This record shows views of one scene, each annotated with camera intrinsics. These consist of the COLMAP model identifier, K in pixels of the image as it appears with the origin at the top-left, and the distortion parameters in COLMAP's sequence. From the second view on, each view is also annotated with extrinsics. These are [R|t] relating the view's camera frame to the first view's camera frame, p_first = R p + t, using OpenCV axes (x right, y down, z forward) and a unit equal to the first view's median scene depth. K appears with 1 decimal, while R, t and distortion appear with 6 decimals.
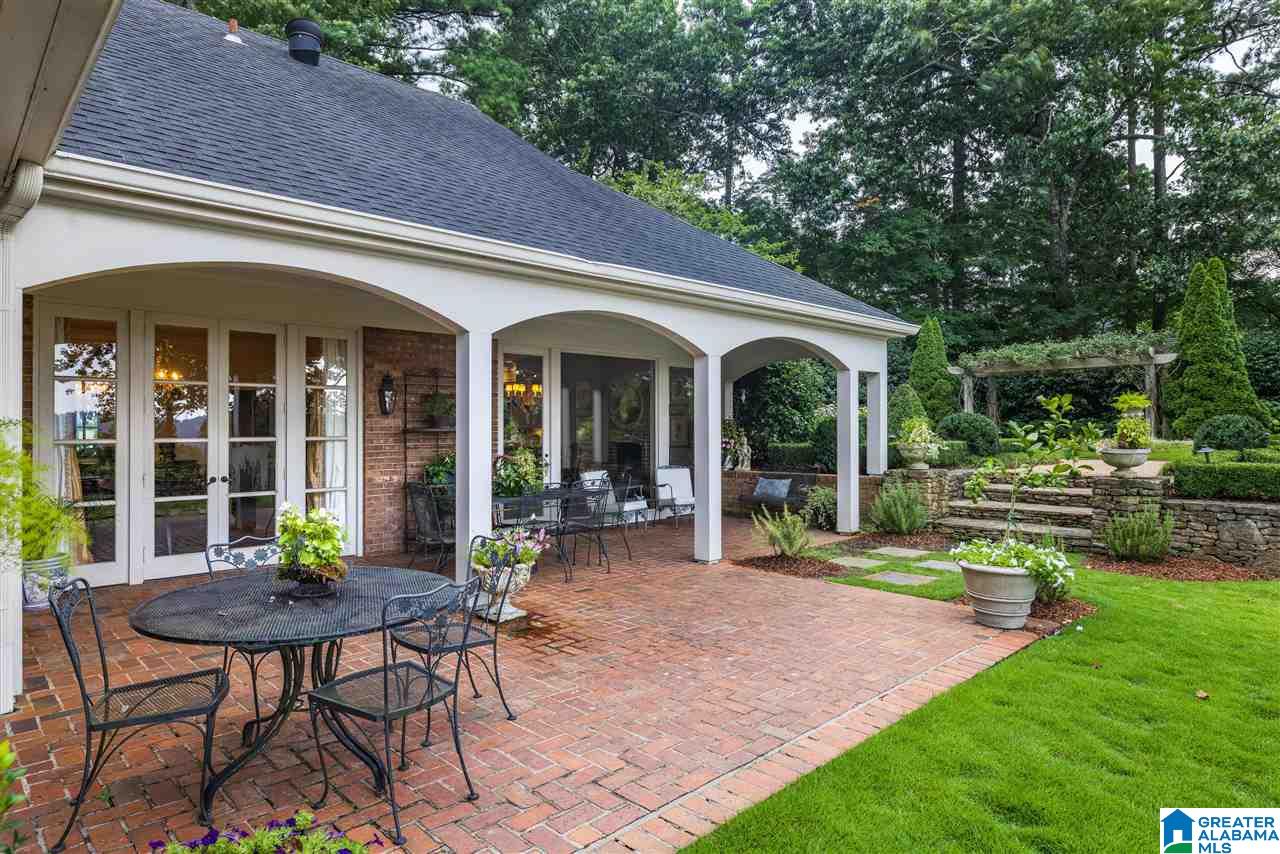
lens RADIAL K [[751.6, 0, 641.9], [0, 751.6, 427.4], [0, 0, 1]] dist [-0.002526, 0.002126]
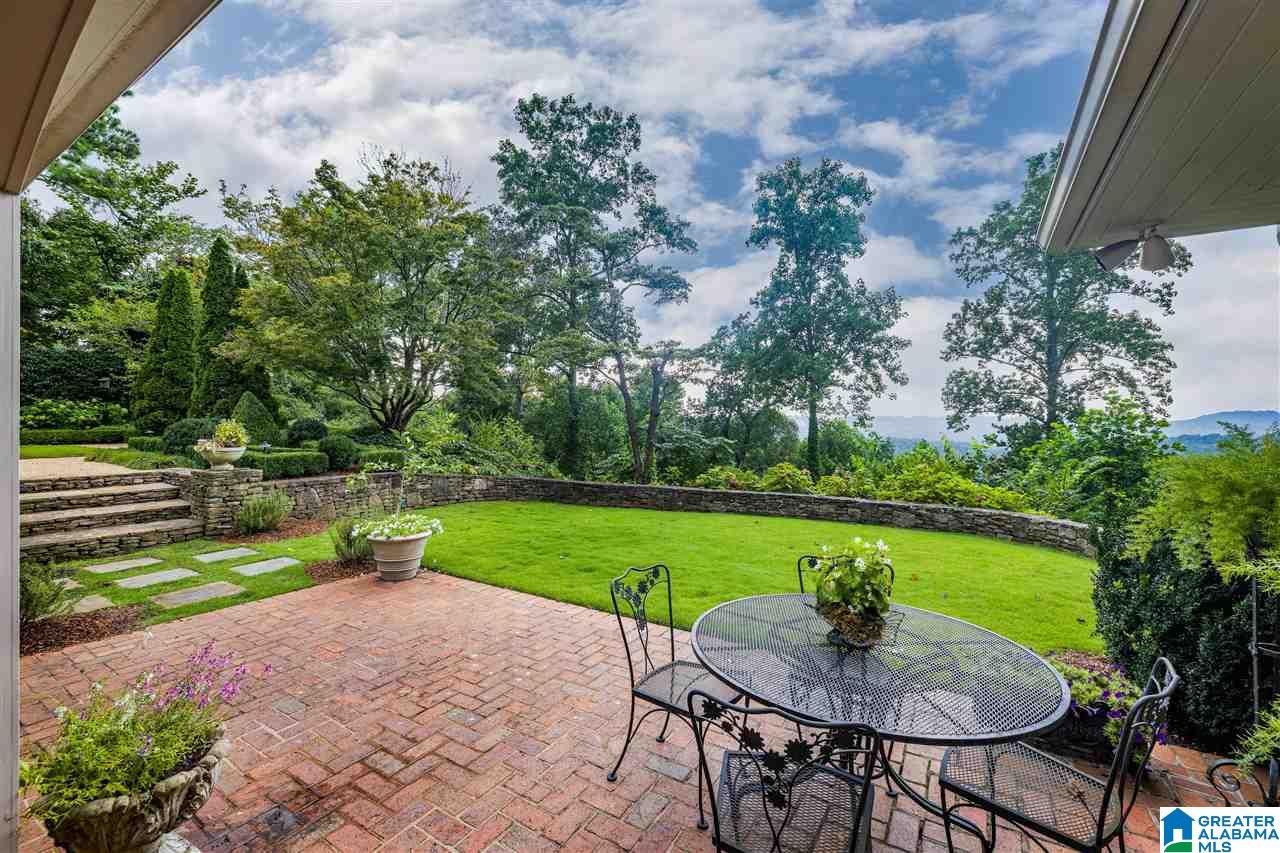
lens RADIAL K [[542.5, 0, 640.2], [0, 542.5, 424.1], [0, 0, 1]] dist [0.002372, 0.000574]
pose [[-0.244338, -0.002300, 0.969687, -0.326646], [-0.001581, 0.999997, 0.001973, -0.009750], [-0.969689, -0.001051, -0.244341, 0.460683]]
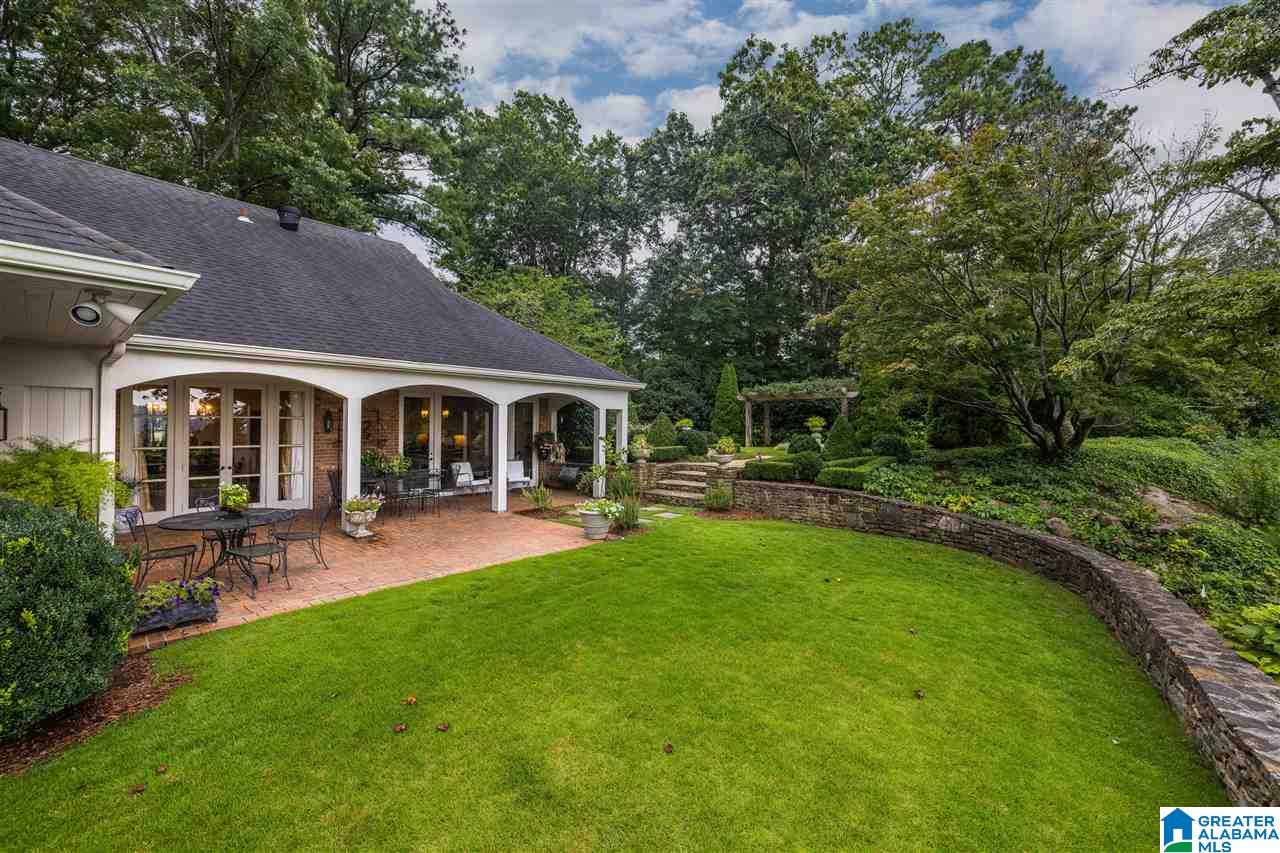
lens RADIAL K [[542.5, 0, 639.2], [0, 542.5, 426.5], [0, 0, 1]] dist [0.002372, 0.000574]
pose [[0.996699, 0.012886, 0.080150, 0.255066], [-0.013214, 0.999906, 0.003556, -0.037322], [-0.080097, -0.004604, 0.996776, -0.314443]]
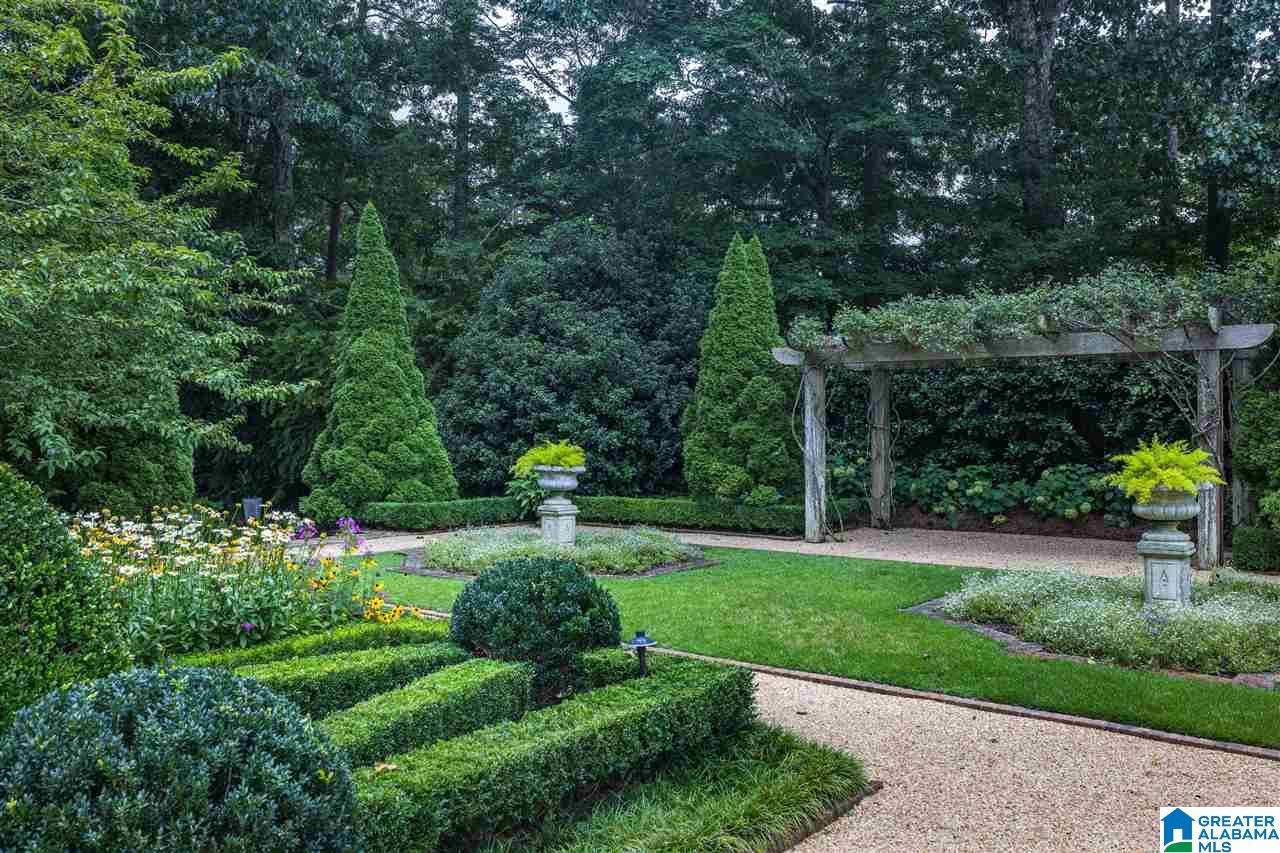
lens RADIAL K [[1036.4, 0, 636.6], [0, 1036.4, 423.2], [0, 0, 1]] dist [-0.000386, -0.006075]
pose [[0.994459, 0.006532, 0.104923, 0.623418], [-0.006930, 0.999970, 0.003434, -0.089068], [-0.104898, -0.004142, 0.994474, 0.954293]]
